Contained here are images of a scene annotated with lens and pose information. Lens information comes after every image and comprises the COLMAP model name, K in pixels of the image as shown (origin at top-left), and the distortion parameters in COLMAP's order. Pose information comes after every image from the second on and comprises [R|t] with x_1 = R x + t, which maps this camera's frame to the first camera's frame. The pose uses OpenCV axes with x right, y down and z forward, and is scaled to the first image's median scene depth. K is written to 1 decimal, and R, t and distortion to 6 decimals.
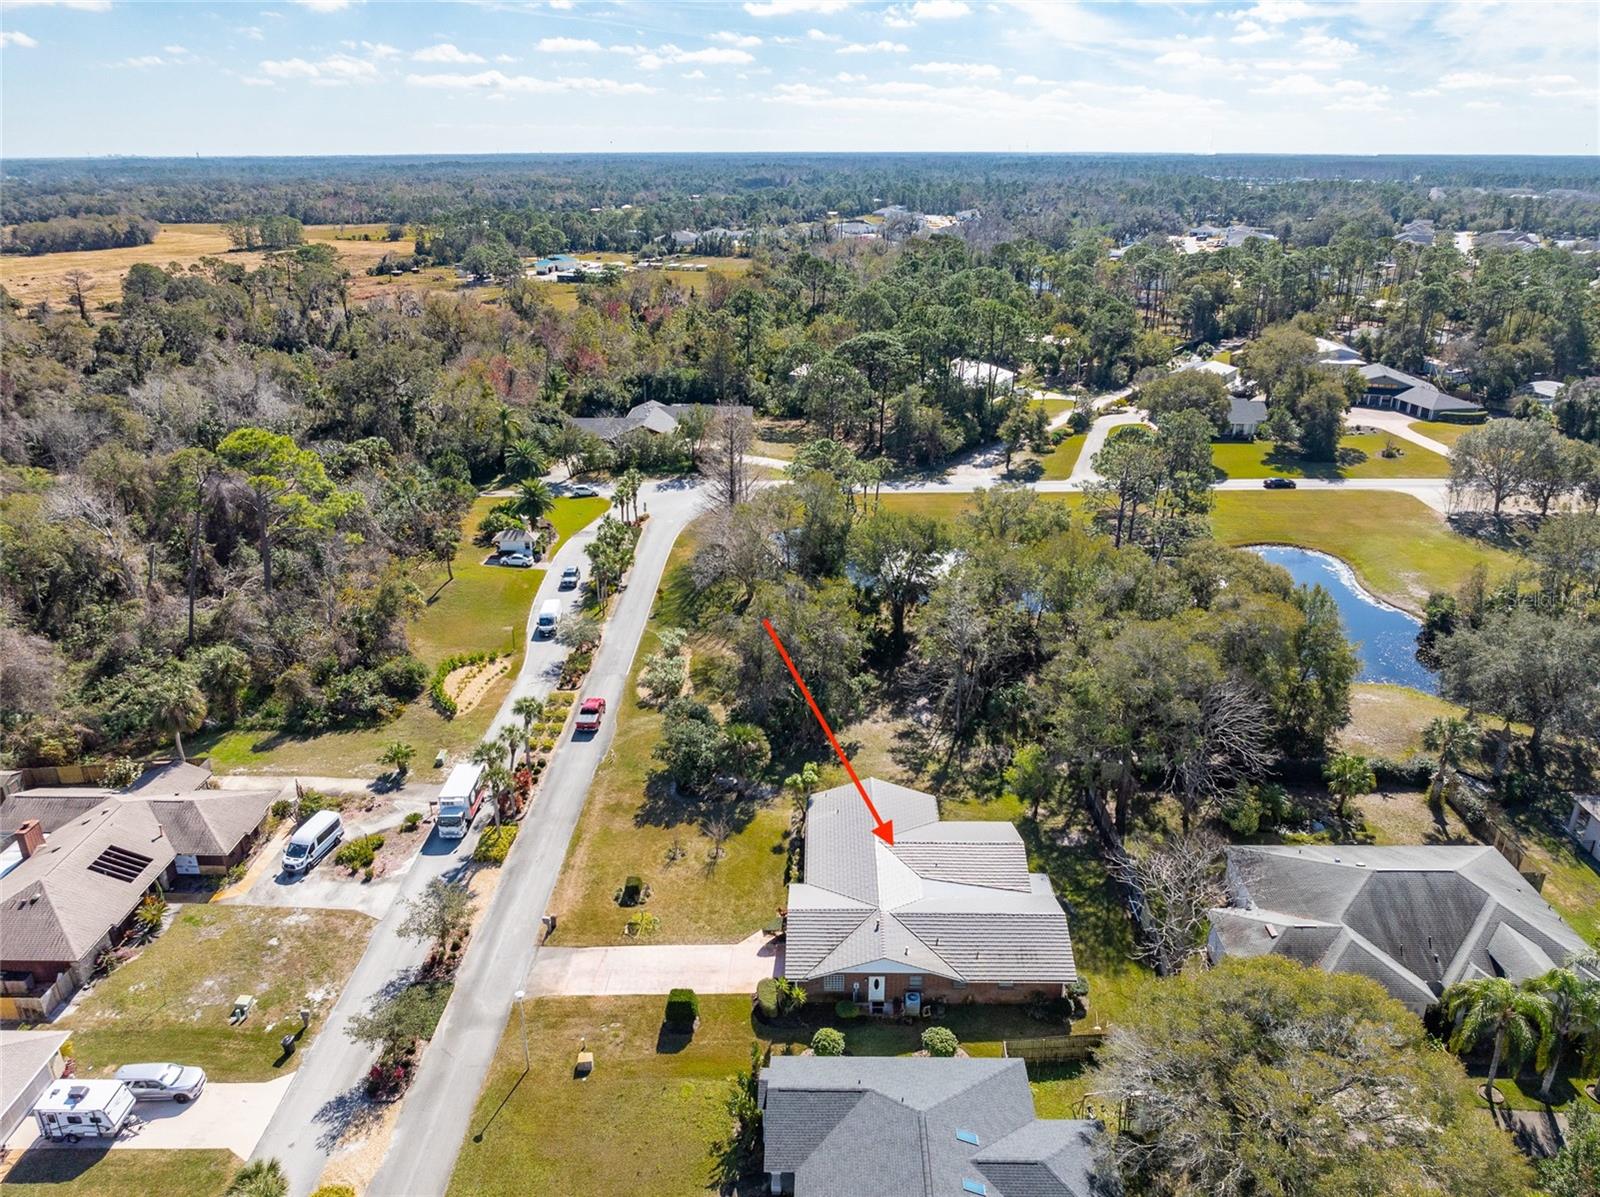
lens RADIAL K [[1132.0, 0, 800.0], [0, 1132.0, 598.5], [0, 0, 1]] dist [-0.037093, 0.027803]
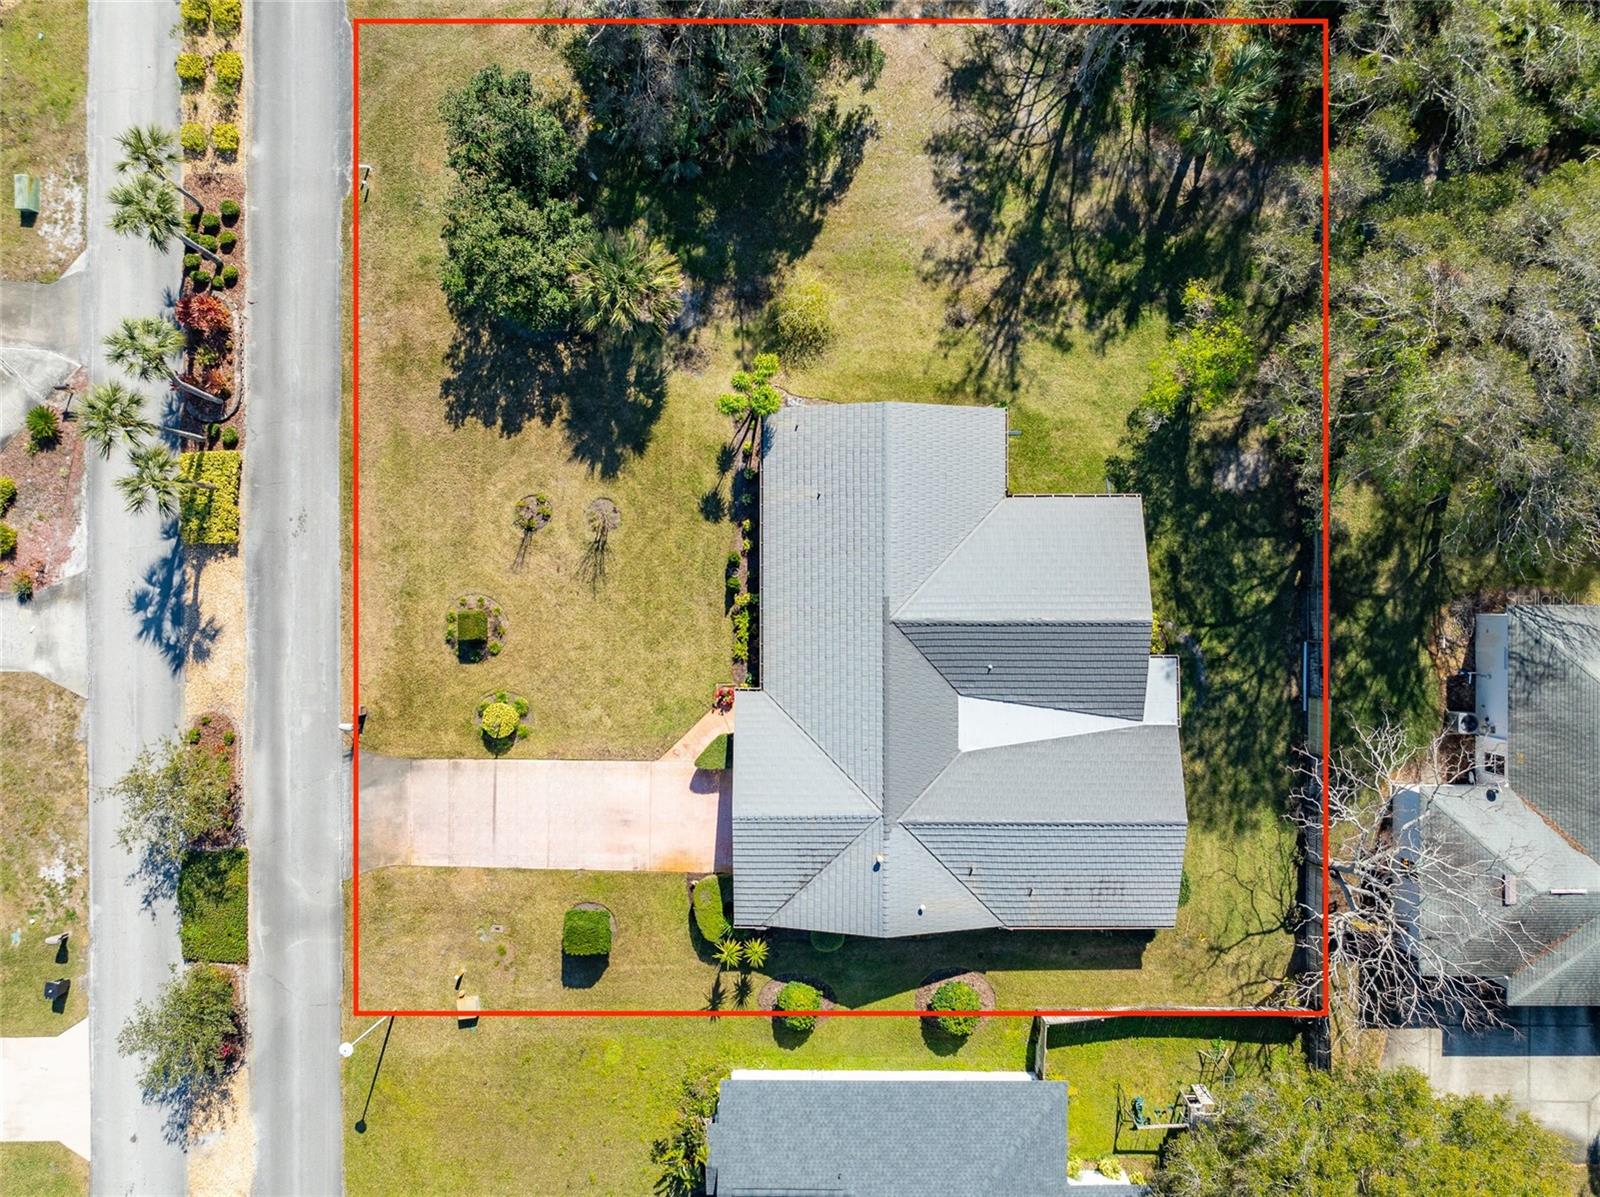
lens RADIAL K [[1118.2, 0, 800.0], [0, 1118.2, 598.5], [0, 0, 1]] dist [-0.034317, 0.021165]
pose [[0.999771, -0.019214, -0.009449, 0.027351], [0.015962, 0.374698, 0.927010, -0.263885], [-0.014271, -0.926948, 0.374918, 0.721924]]
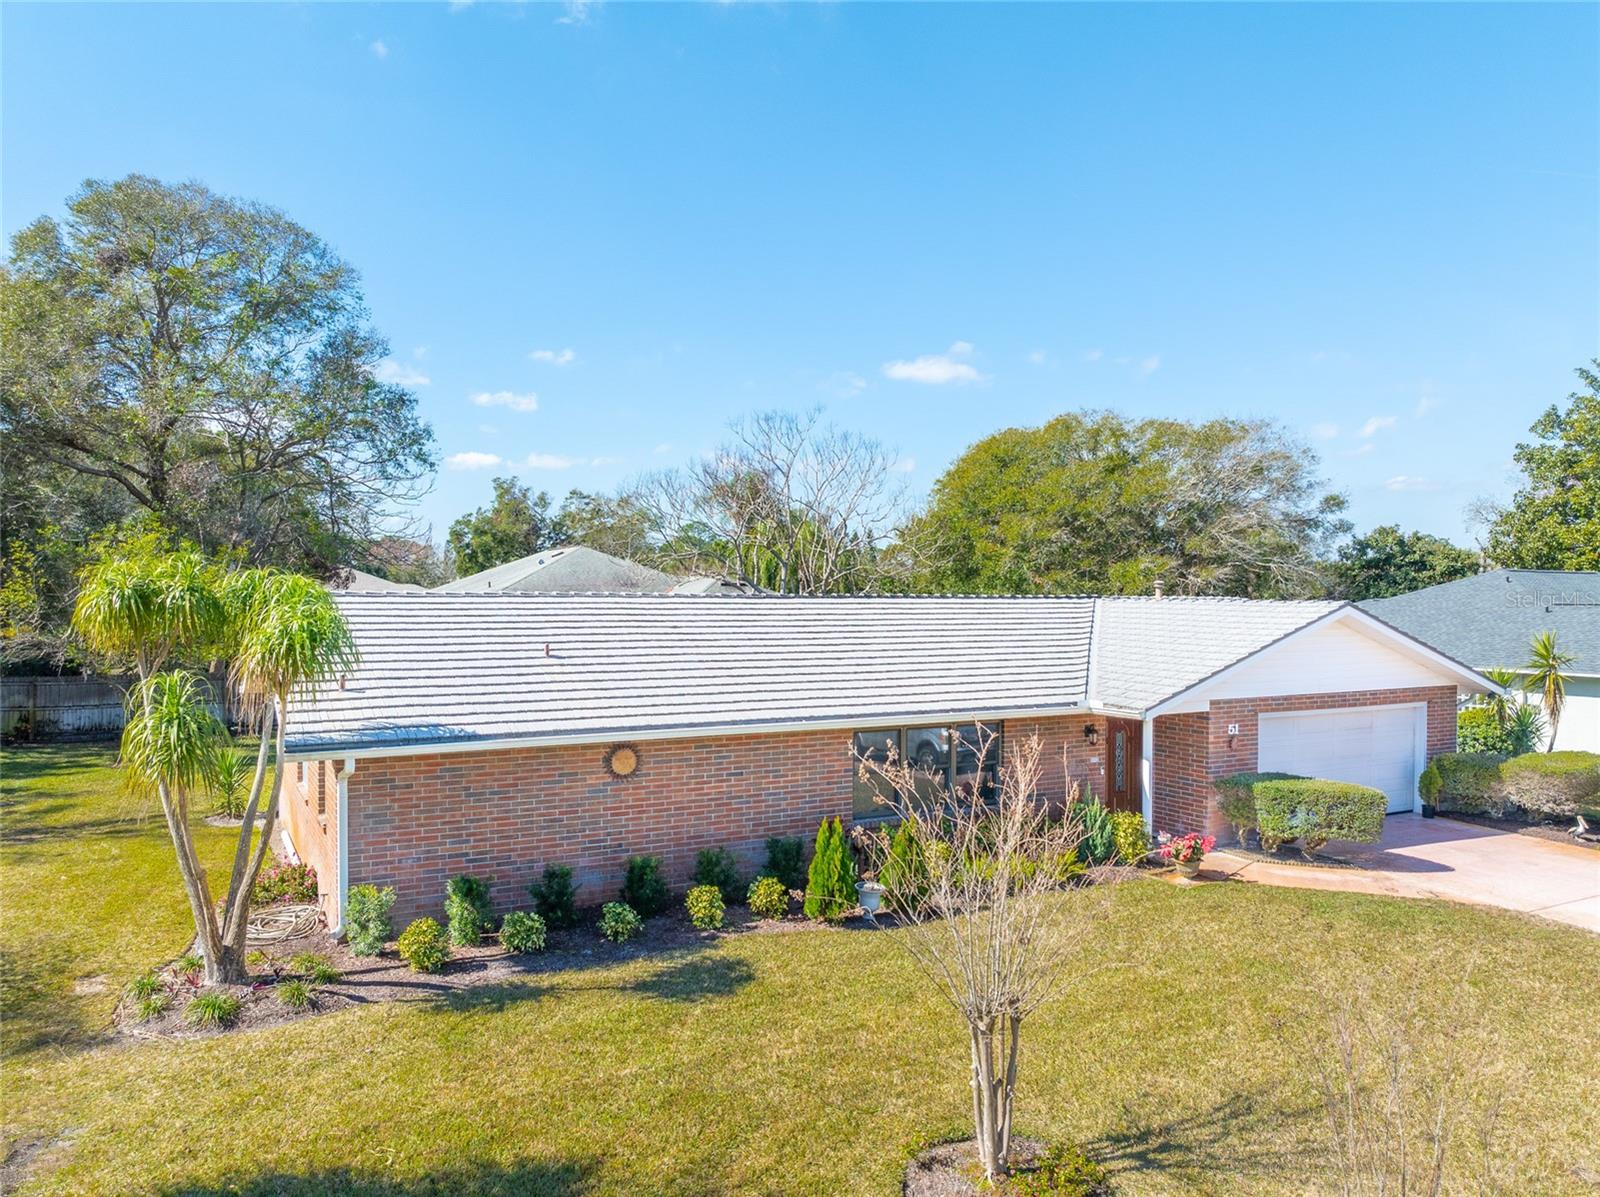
lens RADIAL K [[1132.0, 0, 800.0], [0, 1132.0, 598.5], [0, 0, 1]] dist [-0.037093, 0.027803]
pose [[-0.502530, 0.003504, 0.864553, -0.141354], [0.319669, 0.929877, 0.182043, 0.151194], [-0.803290, 0.367853, -0.468411, 0.999148]]
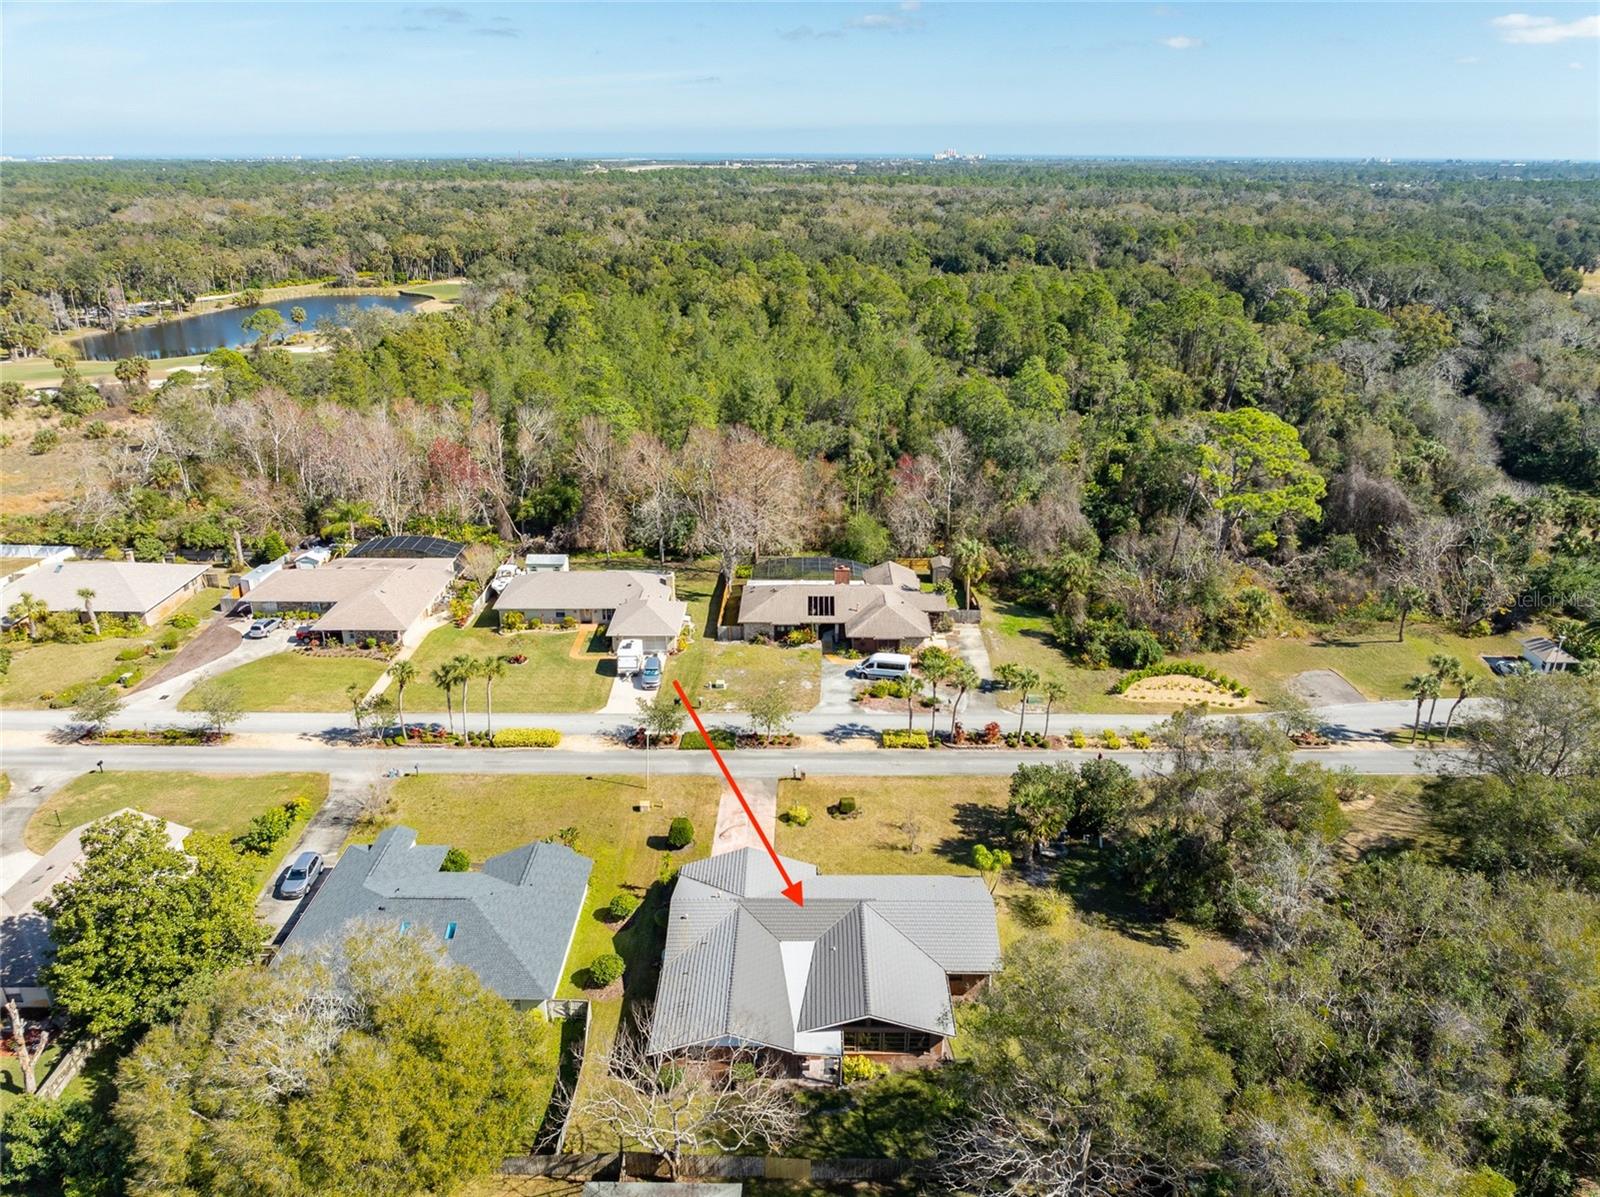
lens RADIAL K [[1118.2, 0, 800.0], [0, 1118.2, 598.5], [0, 0, 1]] dist [-0.034317, 0.021165]
pose [[0.010422, 0.373985, -0.927376, 0.731310], [-0.373501, 0.861757, 0.343325, -0.259119], [0.927571, 0.342798, 0.148665, 0.657799]]
